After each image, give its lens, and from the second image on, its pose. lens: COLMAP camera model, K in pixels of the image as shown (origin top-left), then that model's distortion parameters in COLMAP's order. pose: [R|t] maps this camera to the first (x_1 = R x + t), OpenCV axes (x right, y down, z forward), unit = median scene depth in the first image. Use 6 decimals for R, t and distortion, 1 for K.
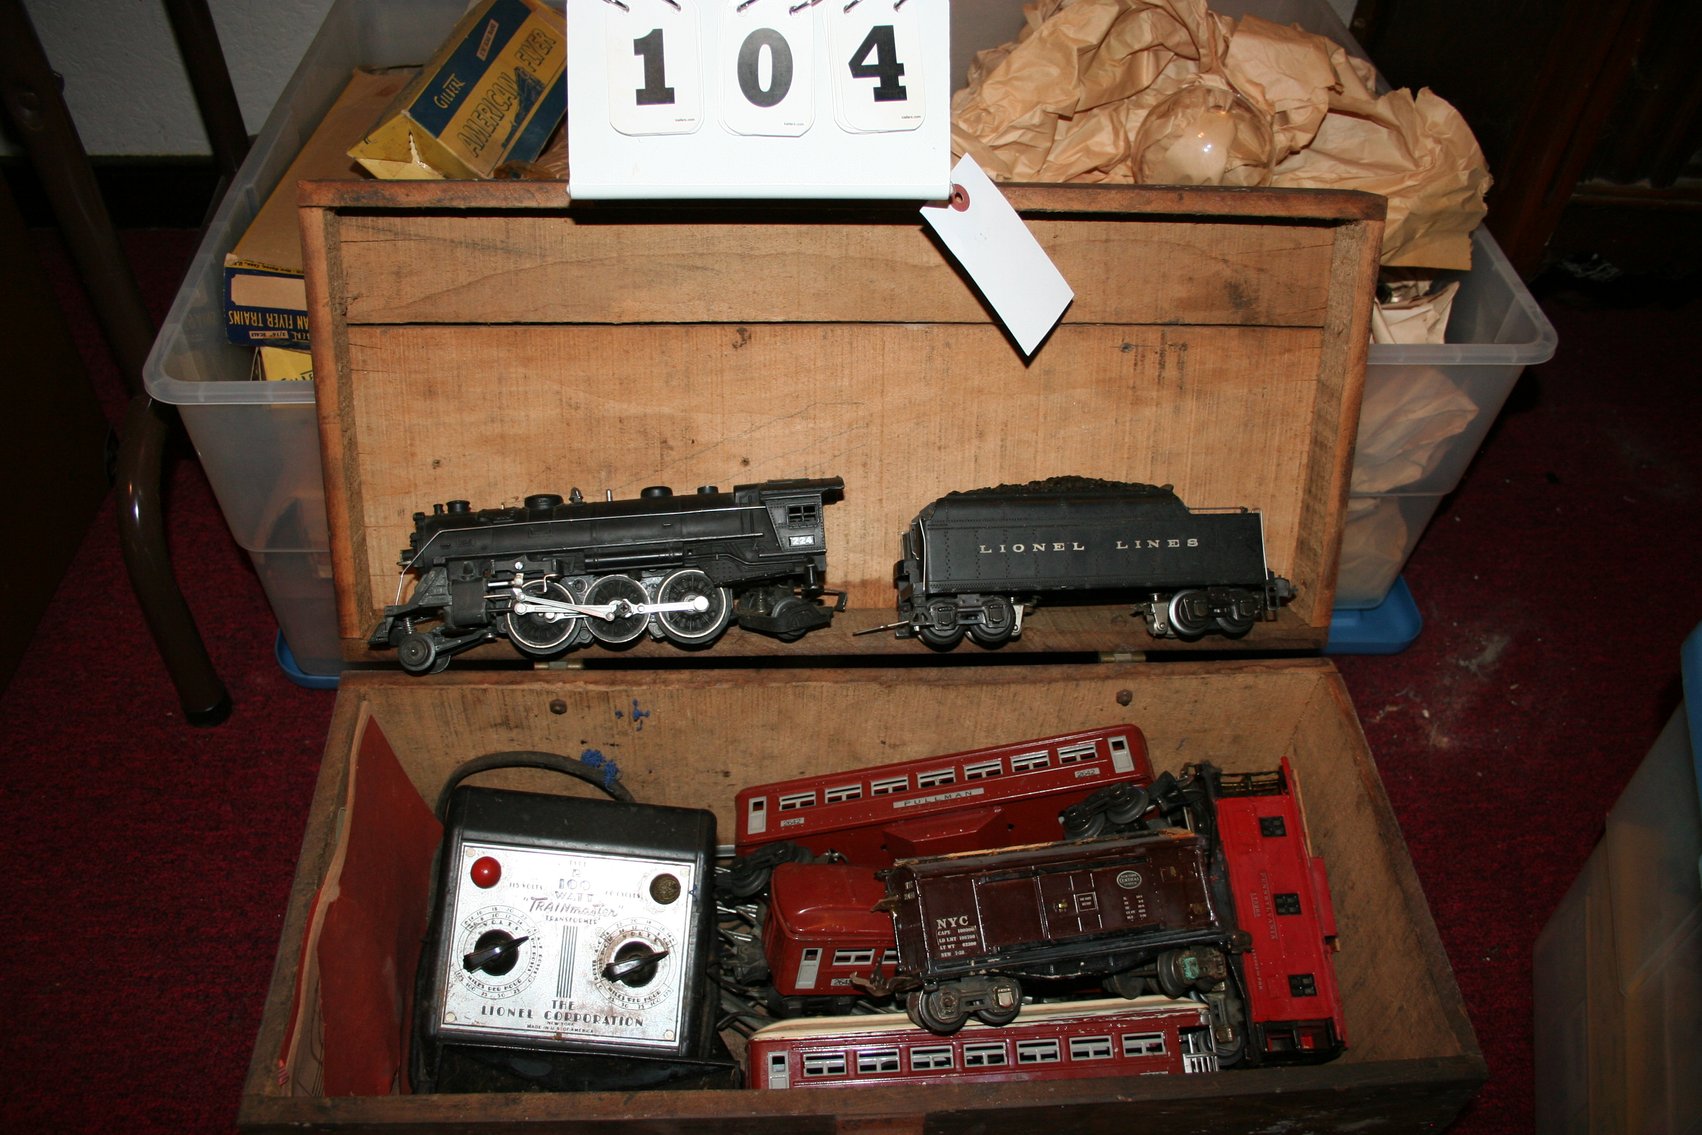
lens RADIAL K [[1368.1, 0, 844.6], [0, 1368.1, 574.0], [0, 0, 1]] dist [-0.147002, 0.112763]
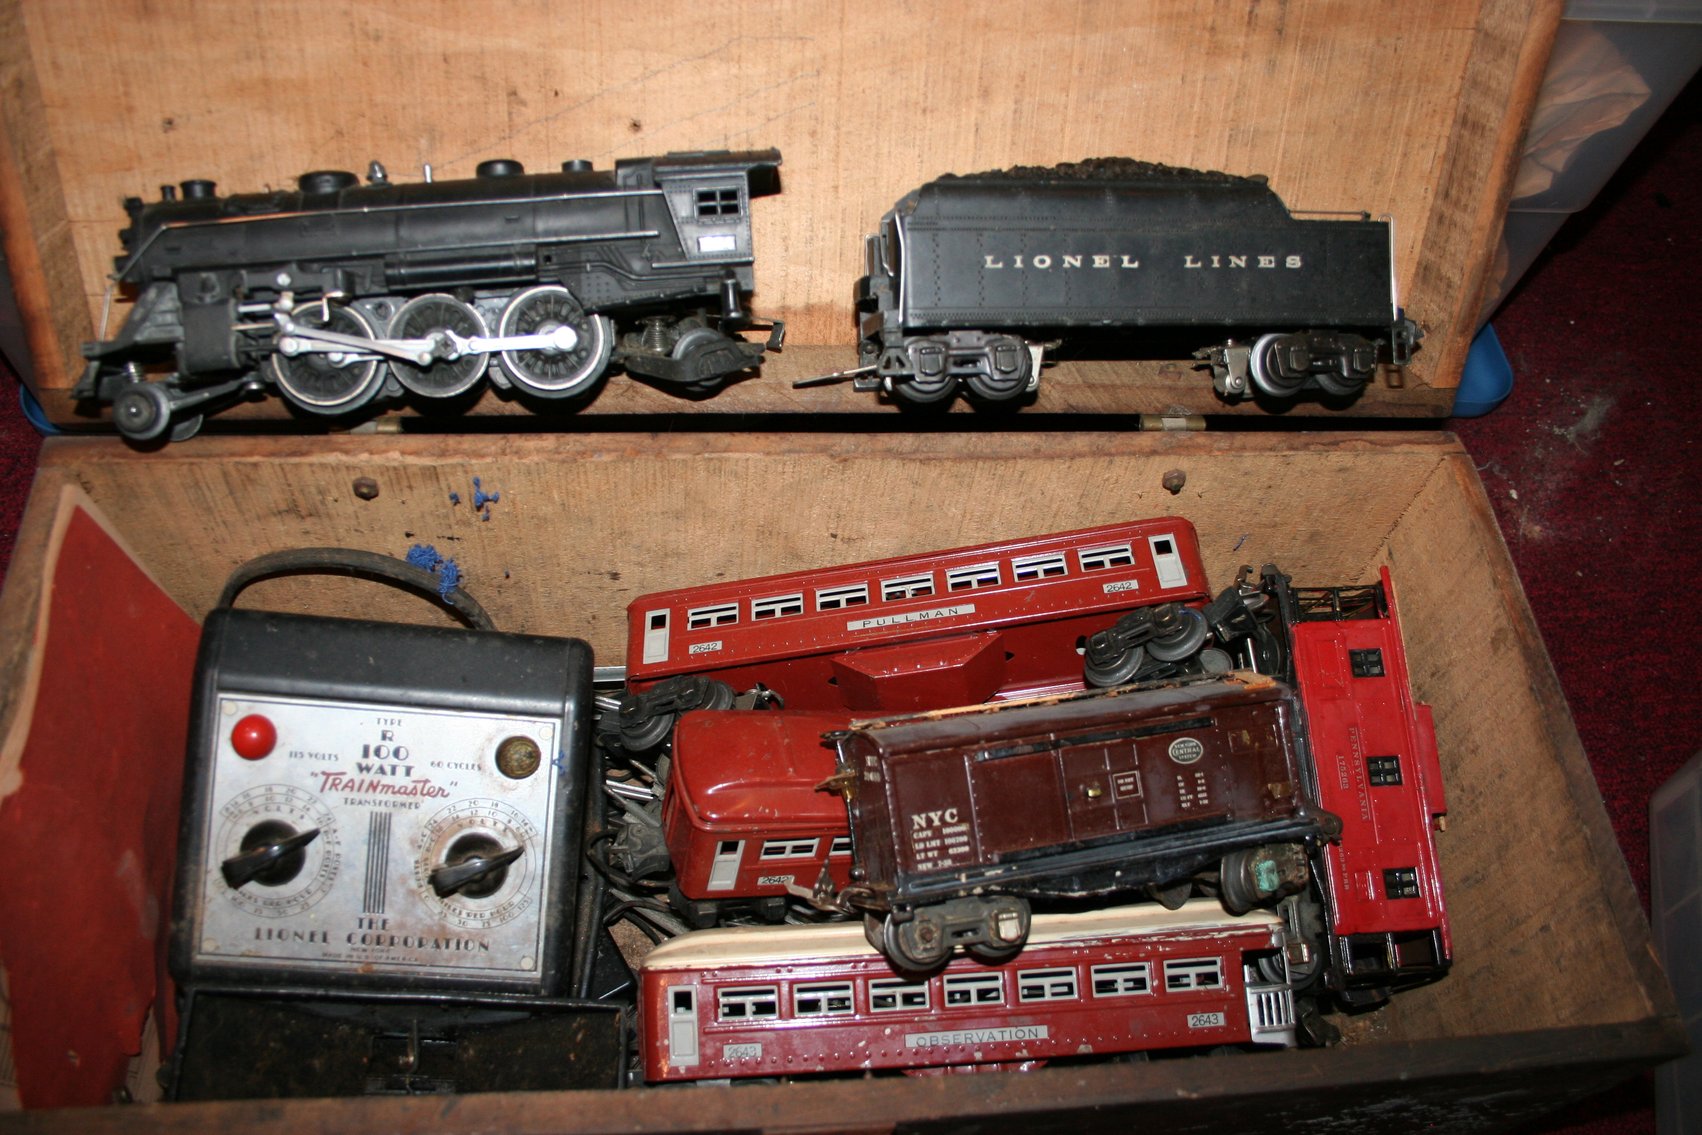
lens RADIAL K [[1368.1, 0, 844.6], [0, 1368.1, 574.0], [0, 0, 1]] dist [-0.147002, 0.112763]
pose [[0.998902, 0.008123, 0.046132, 0.001272], [-0.017198, 0.979670, 0.199877, 0.000016], [-0.043571, -0.200451, 0.978734, 0.312647]]
